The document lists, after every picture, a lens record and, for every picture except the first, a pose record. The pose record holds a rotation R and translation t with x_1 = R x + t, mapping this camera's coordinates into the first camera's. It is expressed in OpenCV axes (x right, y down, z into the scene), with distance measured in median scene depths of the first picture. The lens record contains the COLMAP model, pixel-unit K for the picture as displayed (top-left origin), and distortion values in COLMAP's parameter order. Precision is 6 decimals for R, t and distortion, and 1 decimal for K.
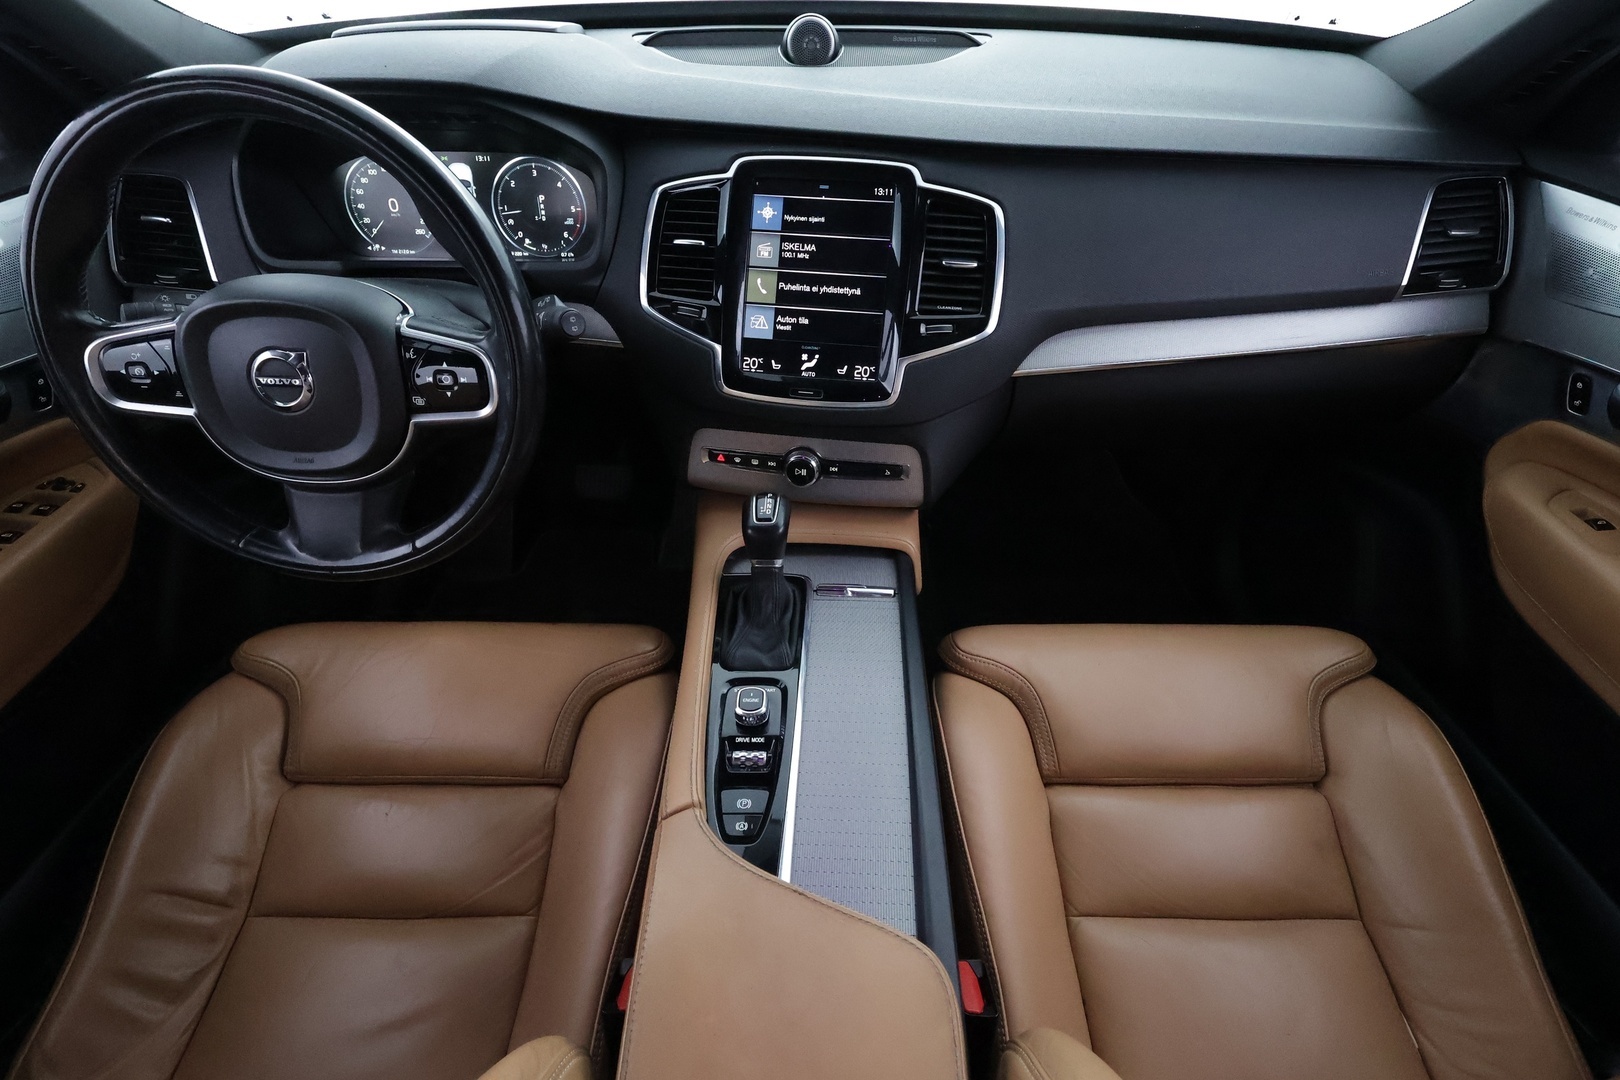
lens RADIAL K [[741.2, 0, 810.0], [0, 741.2, 540.0], [0, 0, 1]] dist [-0.000949, -0.000062]
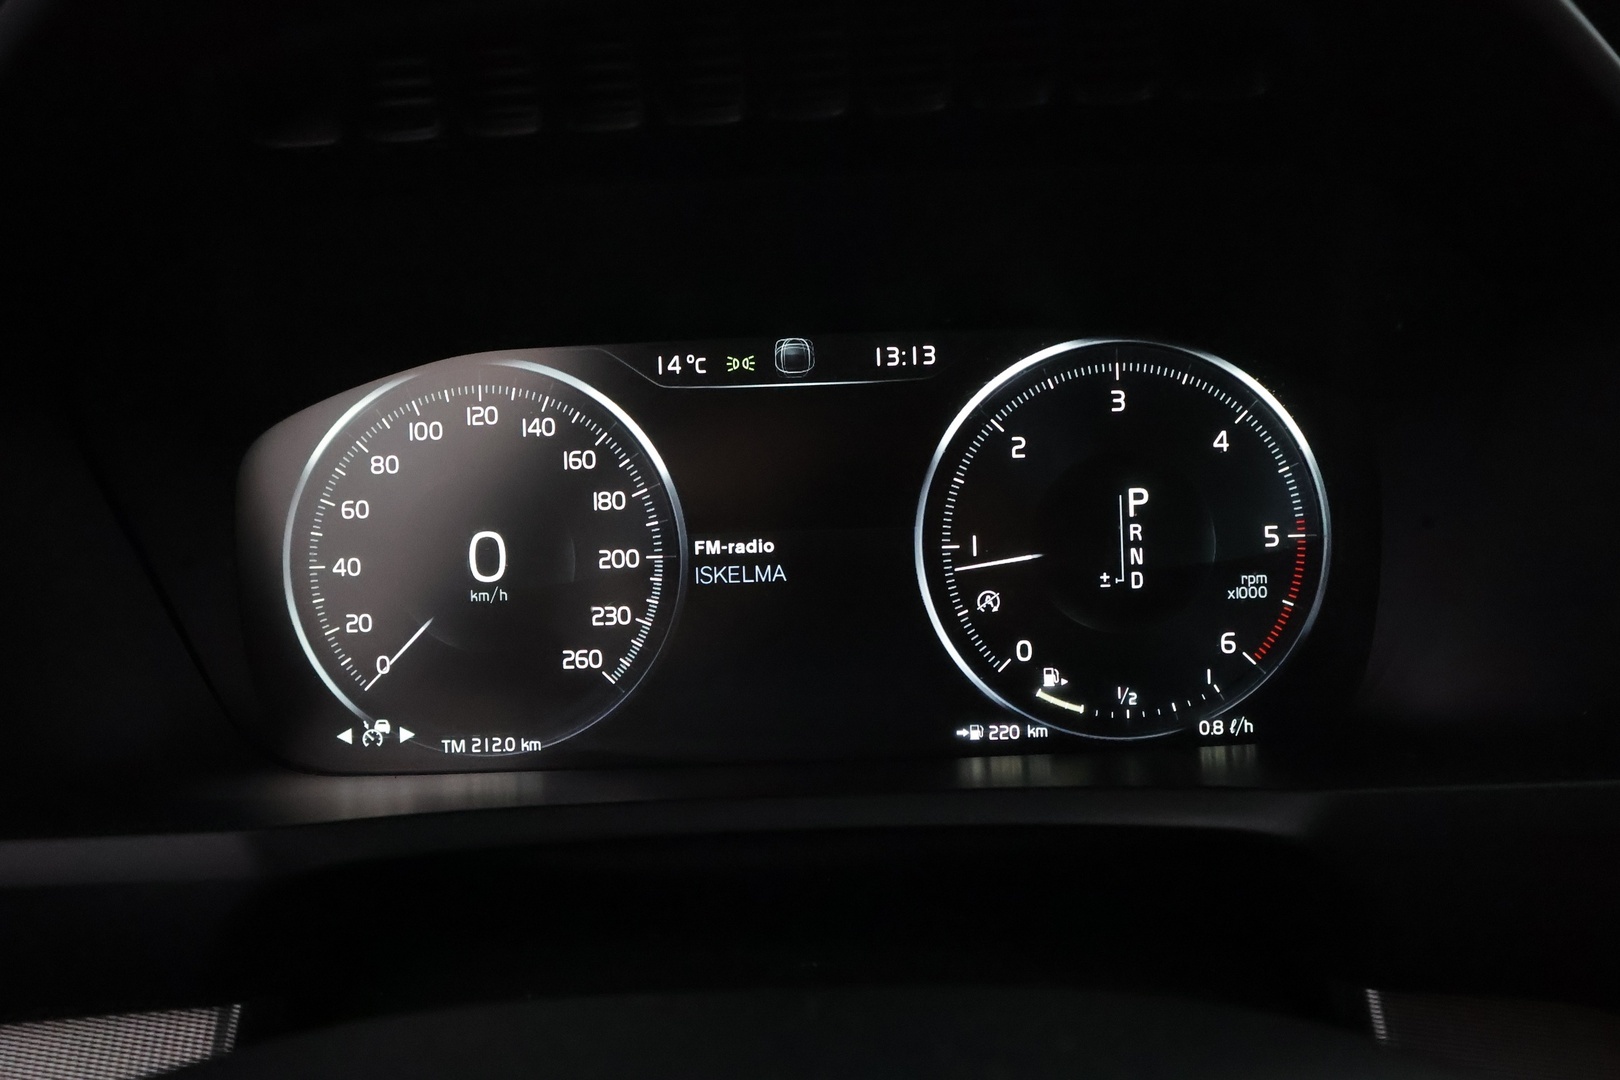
lens RADIAL K [[1293.8, 0, 812.1], [0, 1293.8, 533.1], [0, 0, 1]] dist [0.004252, 0.003950]
pose [[0.998670, -0.046435, -0.022400, -0.458639], [0.031121, 0.889351, -0.456165, -0.275465], [0.041104, 0.454861, 0.889613, 0.651484]]
